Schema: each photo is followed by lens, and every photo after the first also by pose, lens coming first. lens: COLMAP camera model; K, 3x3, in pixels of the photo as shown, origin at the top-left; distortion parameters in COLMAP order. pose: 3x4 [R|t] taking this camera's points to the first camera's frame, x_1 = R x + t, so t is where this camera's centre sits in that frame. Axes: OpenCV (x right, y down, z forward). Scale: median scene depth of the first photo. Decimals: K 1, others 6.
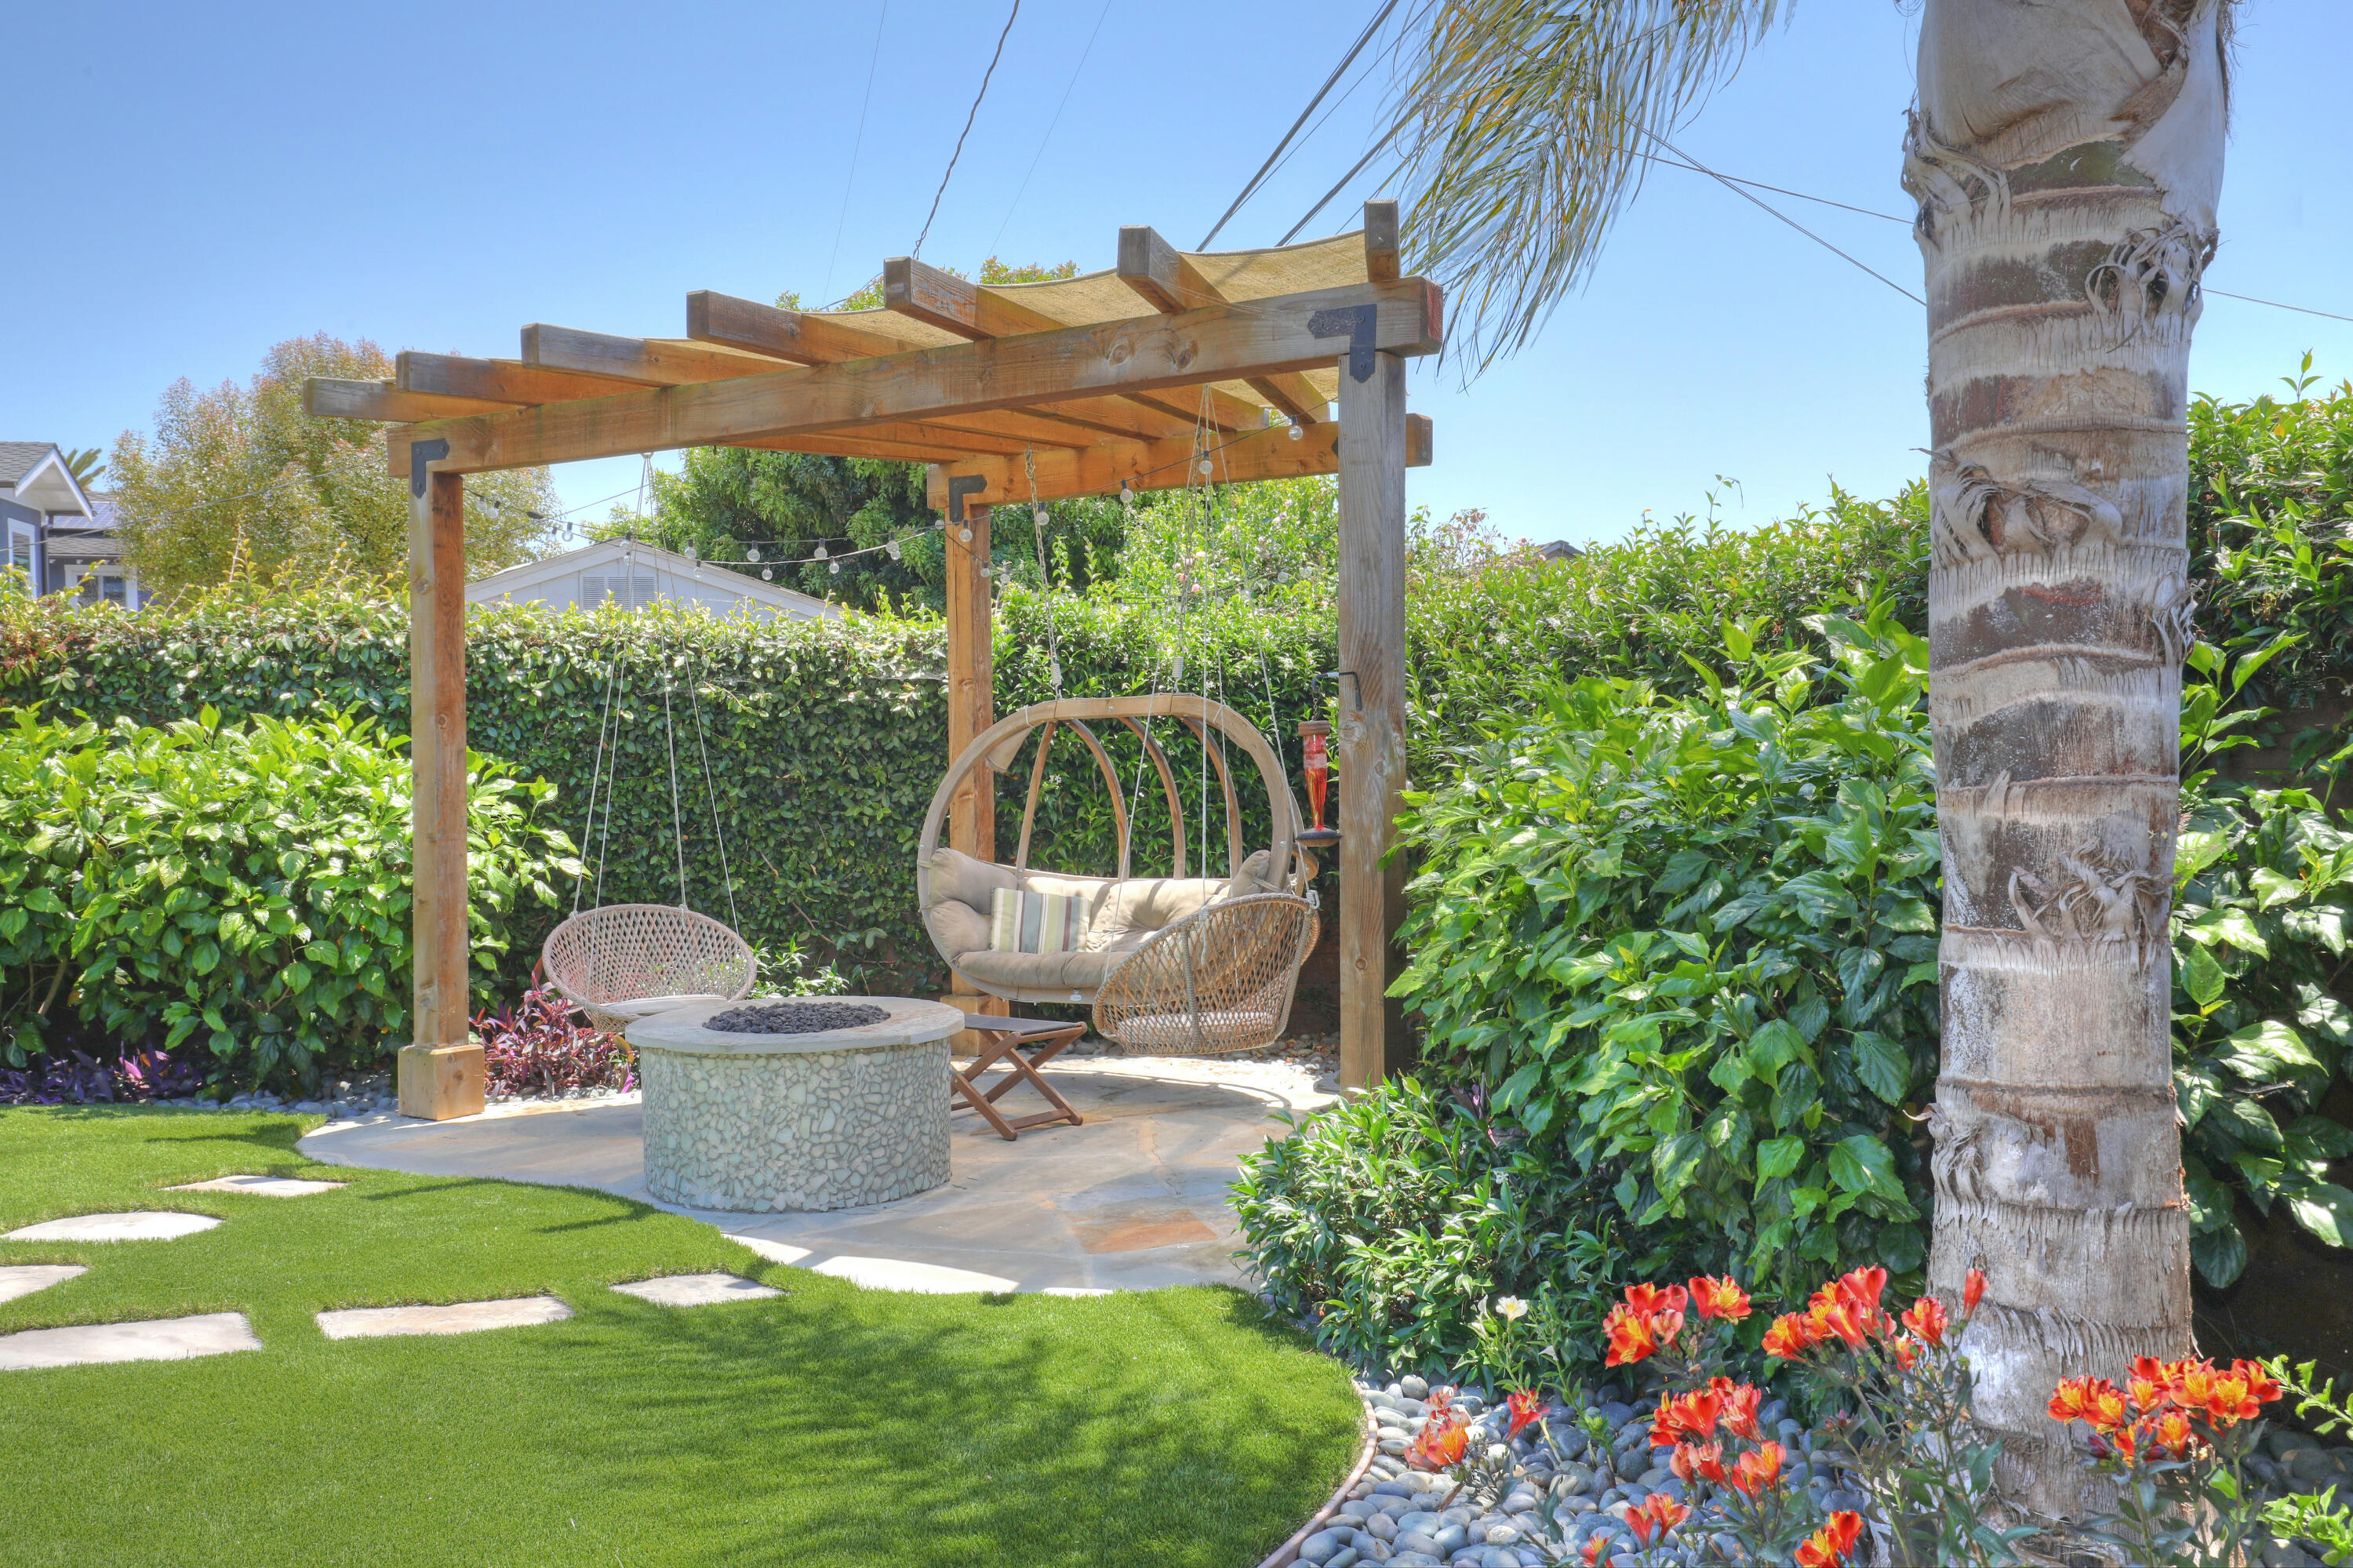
lens RADIAL K [[2151.3, 0, 1177.8], [0, 2151.3, 792.3], [0, 0, 1]] dist [0.038674, 0.000000]
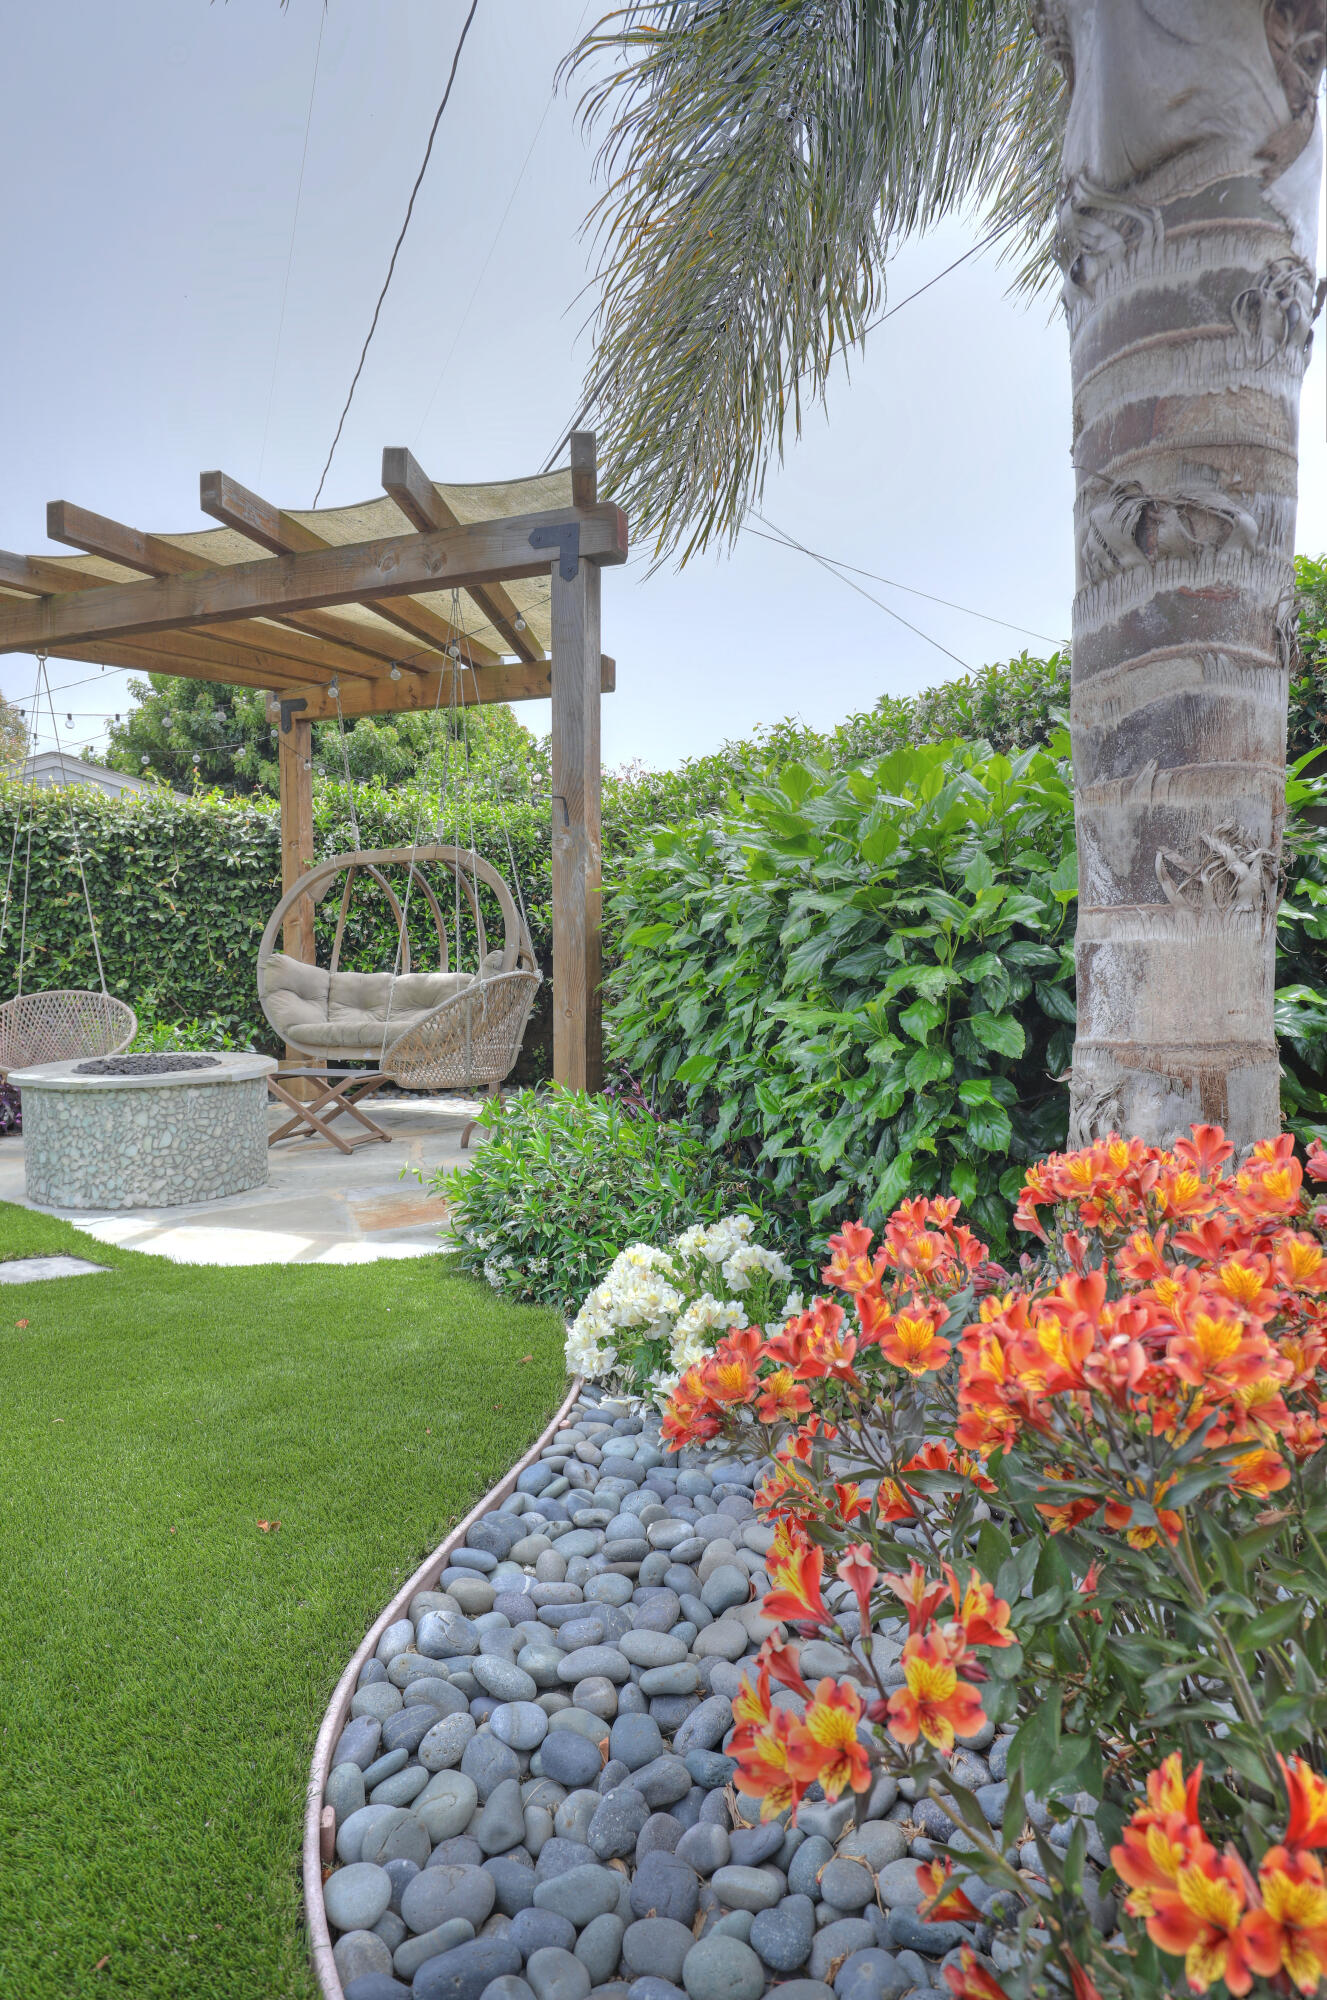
lens RADIAL K [[1234.4, 0, 676.2], [0, 1234.4, 990.6], [0, 0, 1]] dist [-0.006675, 0.000042]
pose [[0.984858, -0.002944, 0.173340, 0.012650], [-0.000417, 0.999813, 0.019353, 0.038446], [-0.173364, -0.019132, 0.984672, 0.166631]]
